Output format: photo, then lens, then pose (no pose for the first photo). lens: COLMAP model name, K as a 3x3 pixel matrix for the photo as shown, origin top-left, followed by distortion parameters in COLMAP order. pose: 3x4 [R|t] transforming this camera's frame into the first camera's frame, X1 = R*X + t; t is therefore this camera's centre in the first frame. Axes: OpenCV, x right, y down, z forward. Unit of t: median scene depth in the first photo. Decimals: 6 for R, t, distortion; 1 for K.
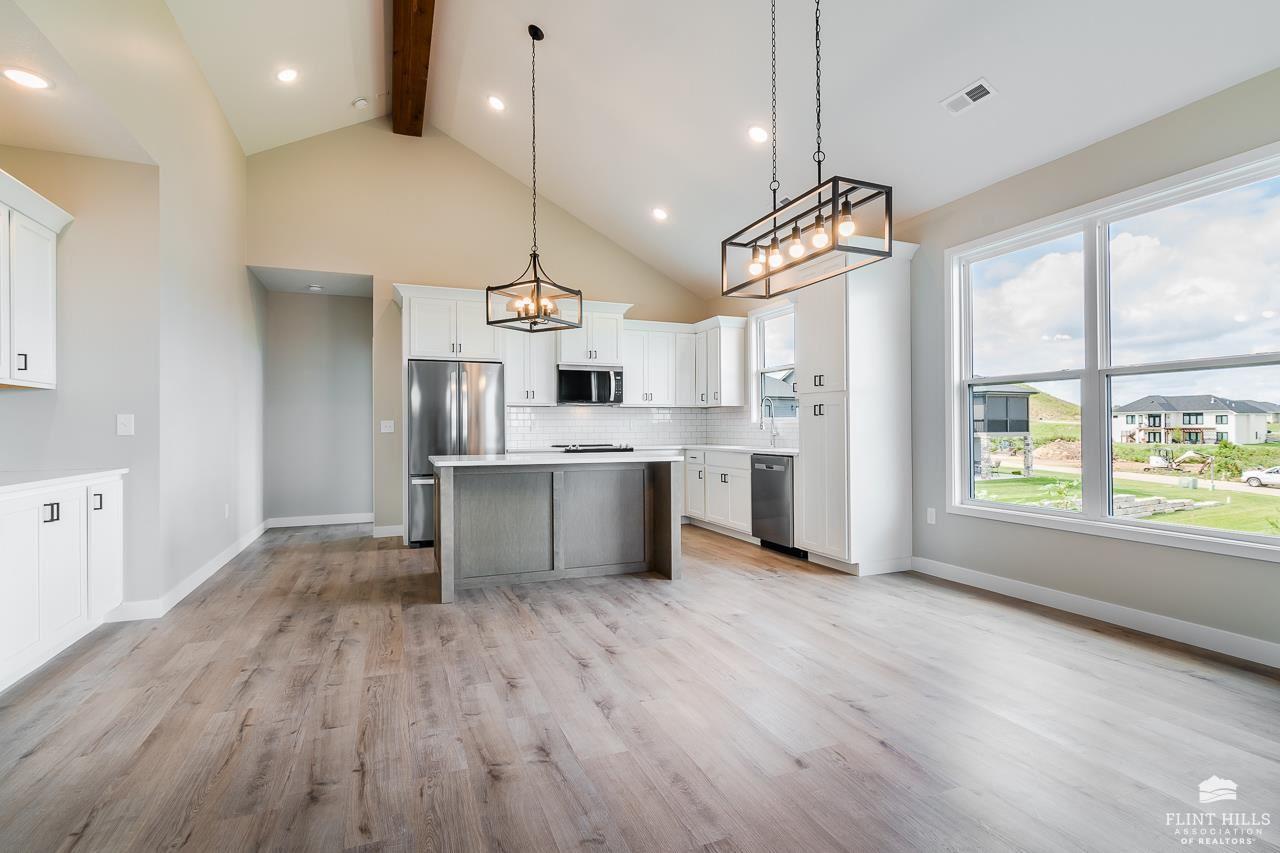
lens RADIAL K [[612.9, 0, 635.0], [0, 612.9, 429.9], [0, 0, 1]] dist [0.002238, 0.000363]
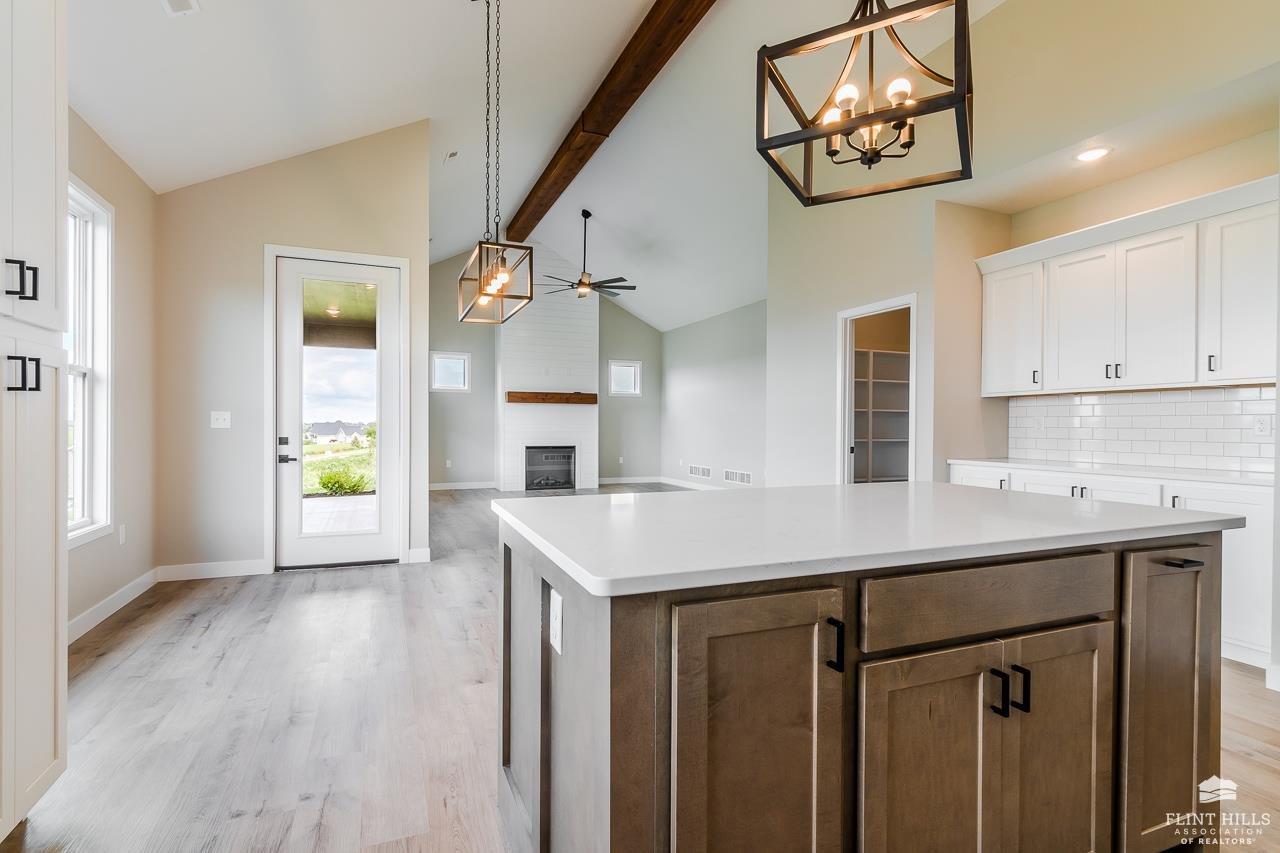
lens RADIAL K [[612.9, 0, 635.0], [0, 612.9, 429.9], [0, 0, 1]] dist [0.002238, 0.000363]
pose [[-0.999876, 0.001500, -0.015674, -0.004412], [0.001424, 0.999987, 0.004906, -0.001447], [0.015681, 0.004883, -0.999865, 0.937410]]
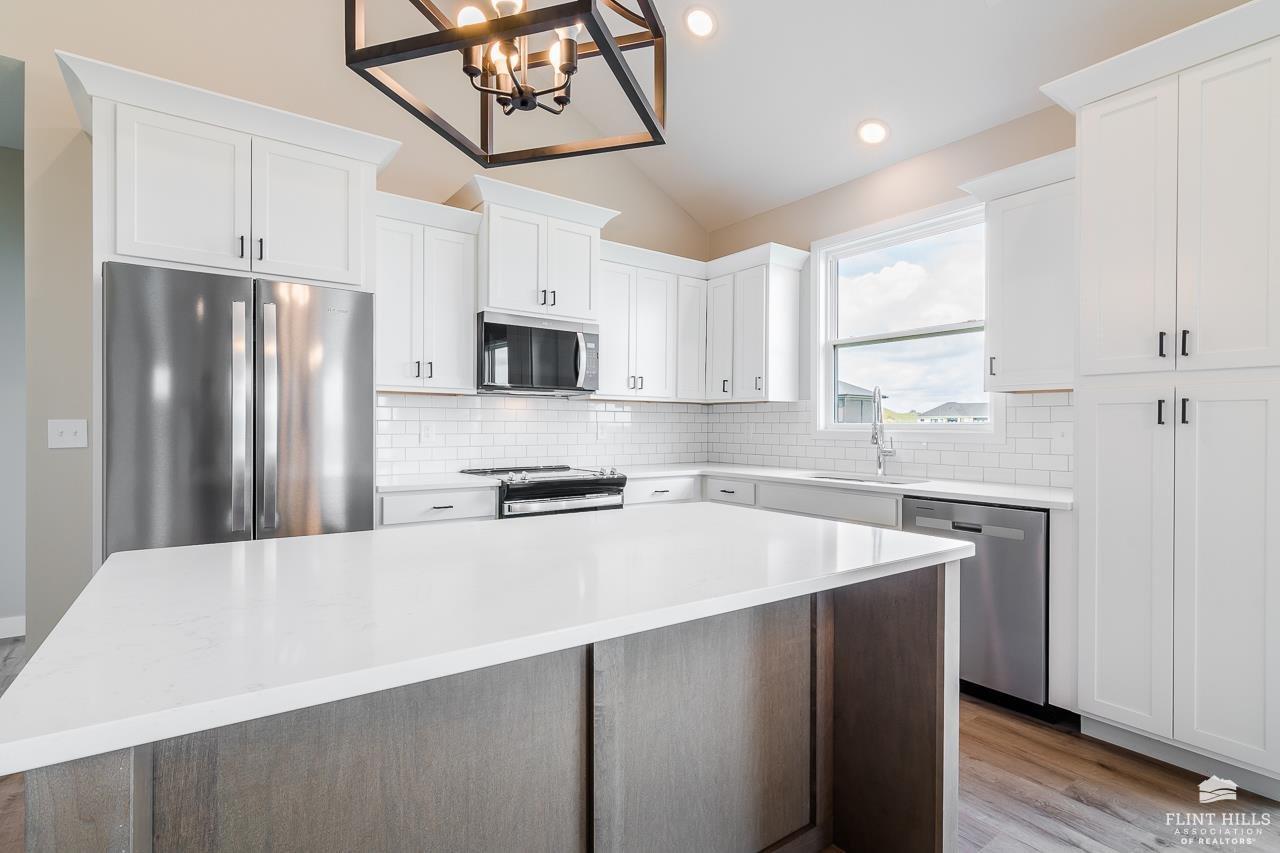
lens RADIAL K [[612.9, 0, 635.0], [0, 612.9, 429.9], [0, 0, 1]] dist [0.002238, 0.000363]
pose [[0.969902, 0.008651, 0.243341, -0.124955], [-0.009409, 0.999954, 0.001953, -0.012027], [-0.243313, -0.004184, 0.969939, 0.480077]]
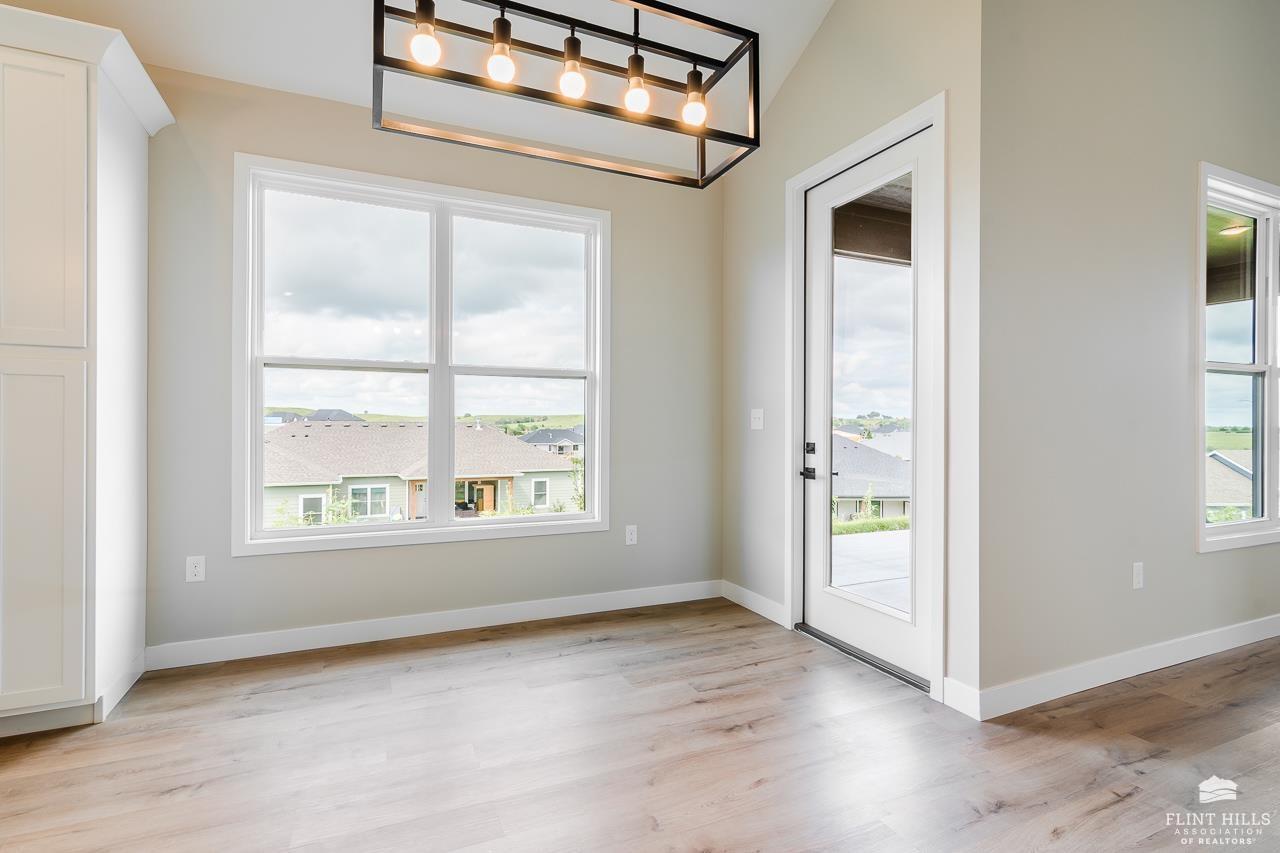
lens RADIAL K [[615.6, 0, 646.7], [0, 615.6, 423.7], [0, 0, 1]] dist [0.000783, 0.000164]
pose [[-0.044578, 0.005653, 0.998990, -0.107981], [-0.002568, 0.999980, -0.005774, -0.002362], [-0.999003, -0.002823, -0.044563, 0.389504]]
